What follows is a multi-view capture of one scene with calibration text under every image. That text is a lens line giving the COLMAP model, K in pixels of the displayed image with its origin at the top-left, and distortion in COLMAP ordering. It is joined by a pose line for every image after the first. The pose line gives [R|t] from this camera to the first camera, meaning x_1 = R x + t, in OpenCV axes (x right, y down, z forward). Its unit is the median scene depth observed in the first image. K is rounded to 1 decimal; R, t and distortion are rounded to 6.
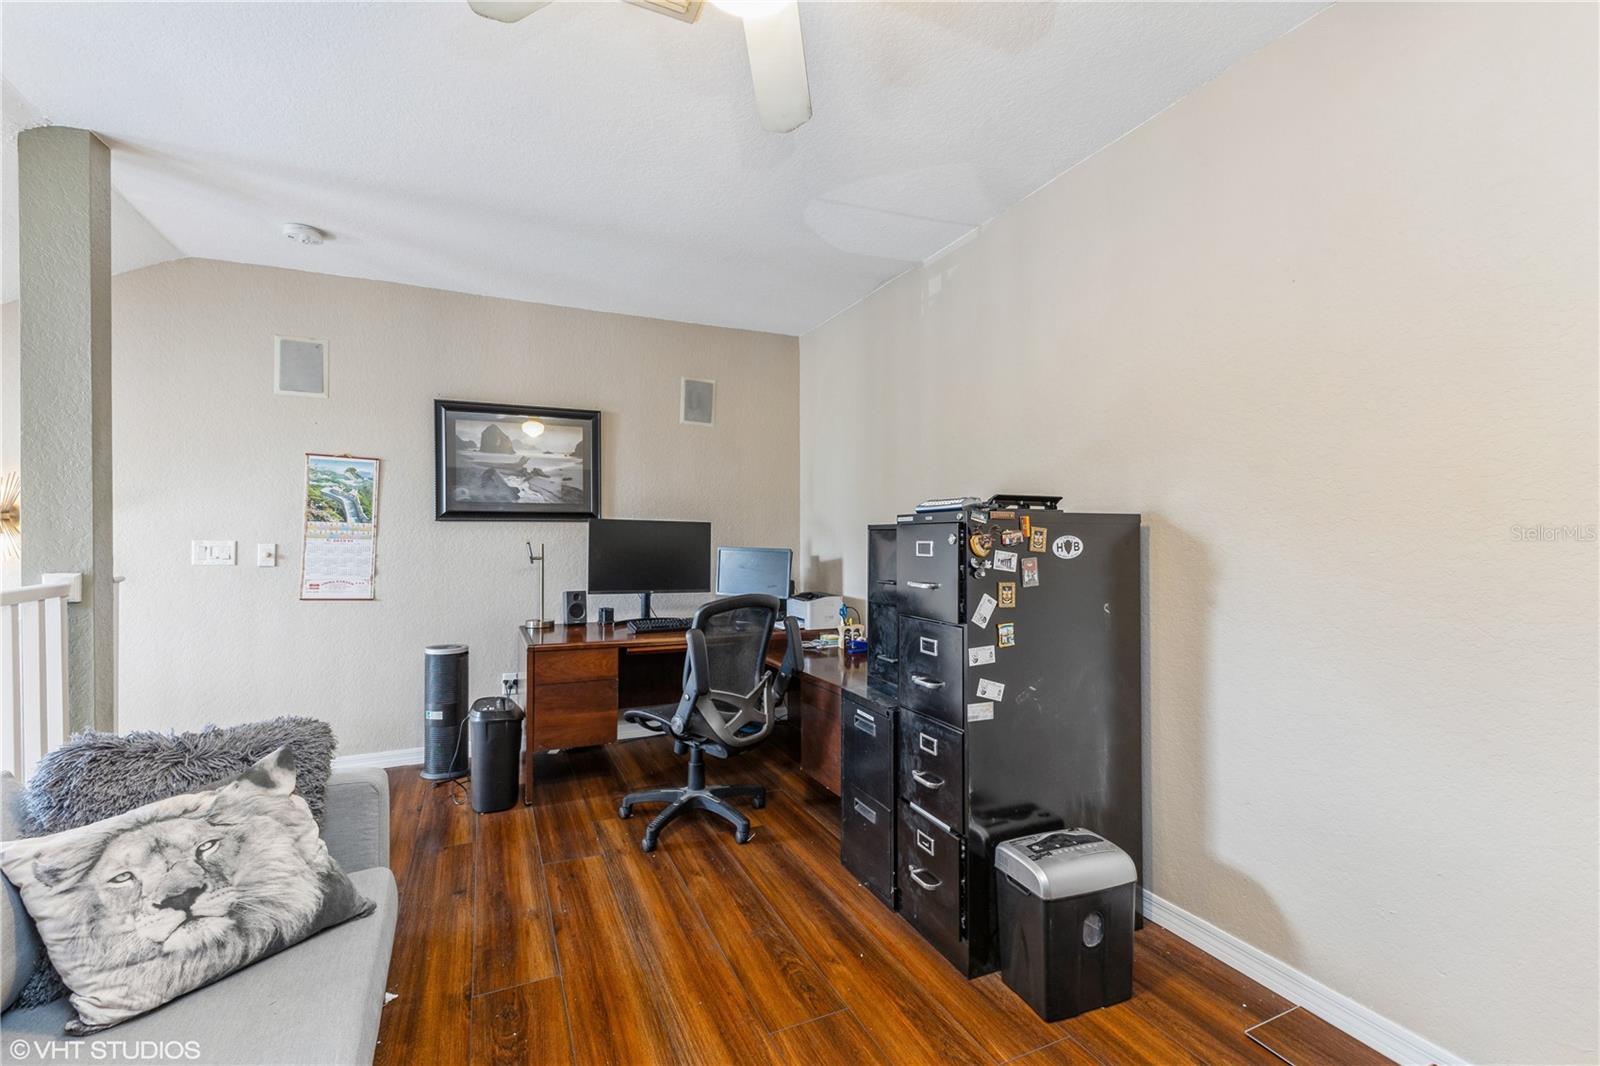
lens RADIAL K [[687.5, 0, 800.0], [0, 687.5, 533.0], [0, 0, 1]] dist [0.007547, -0.000074]
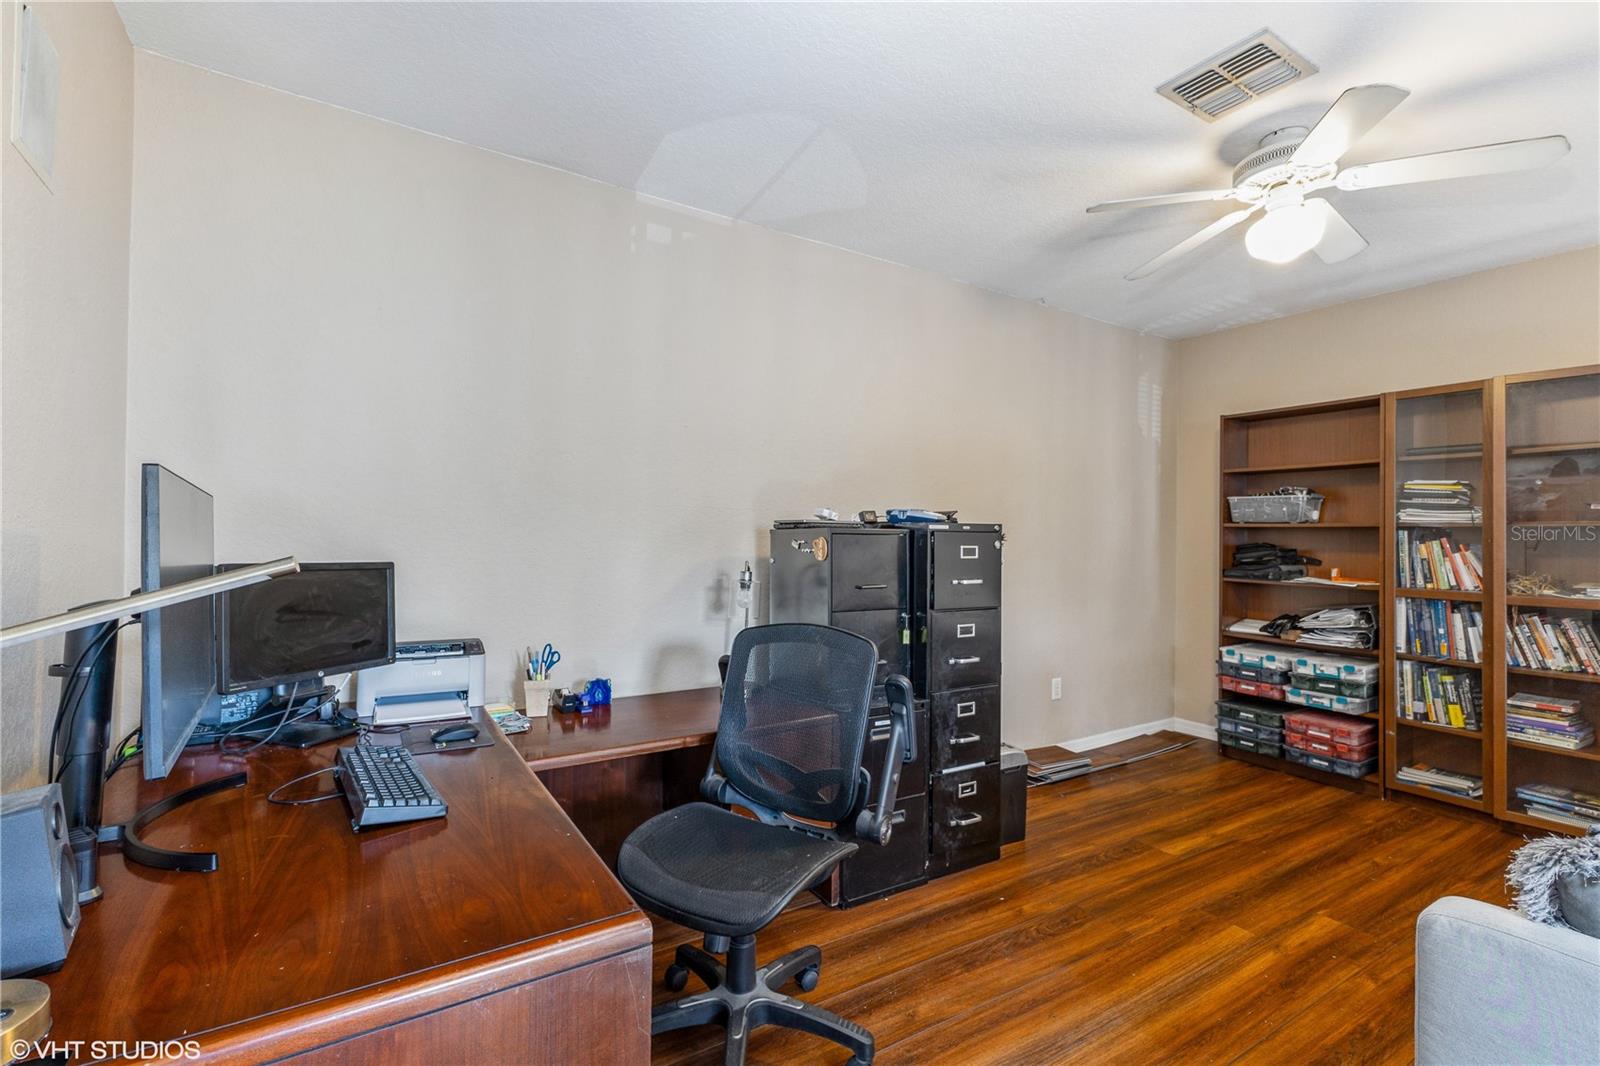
lens RADIAL K [[709.6, 0, 809.1], [0, 709.6, 528.4], [0, 0, 1]] dist [0.022406, 0.000024]
pose [[-0.135615, 0.013912, 0.990664, -1.037742], [-0.018205, 0.999698, -0.016531, 0.006253], [-0.990594, -0.020277, -0.135321, 1.439604]]
